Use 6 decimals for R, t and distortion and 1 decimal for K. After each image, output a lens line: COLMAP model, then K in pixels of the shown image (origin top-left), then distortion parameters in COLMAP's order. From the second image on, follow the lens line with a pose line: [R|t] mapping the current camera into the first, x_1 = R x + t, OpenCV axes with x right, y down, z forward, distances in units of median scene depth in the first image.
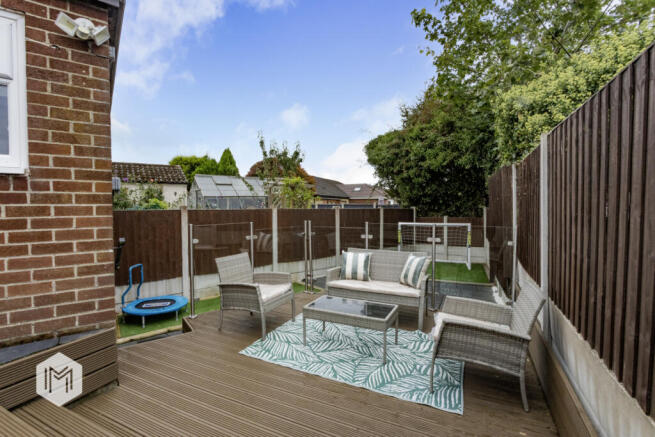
lens RADIAL K [[312.5, 0, 327.5], [0, 312.5, 218.5], [0, 0, 1]] dist [-0.018107, 0.000132]
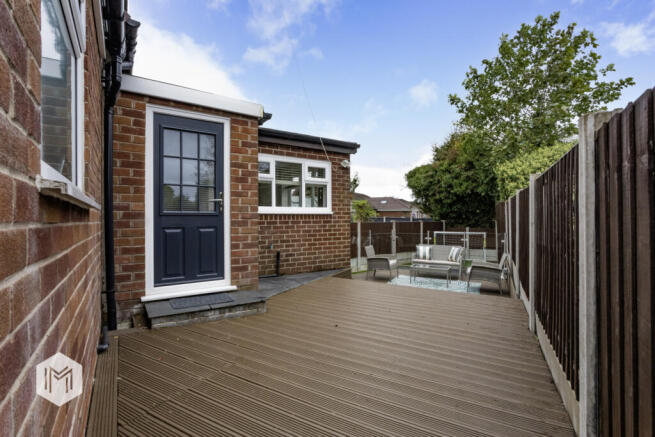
lens RADIAL K [[312.5, 0, 327.5], [0, 312.5, 218.5], [0, 0, 1]] dist [-0.018107, 0.000132]
pose [[0.998761, 0.002834, -0.049678, -0.179005], [-0.004356, 0.999524, -0.030557, -0.001048], [0.049568, 0.030735, 0.998298, -0.424769]]
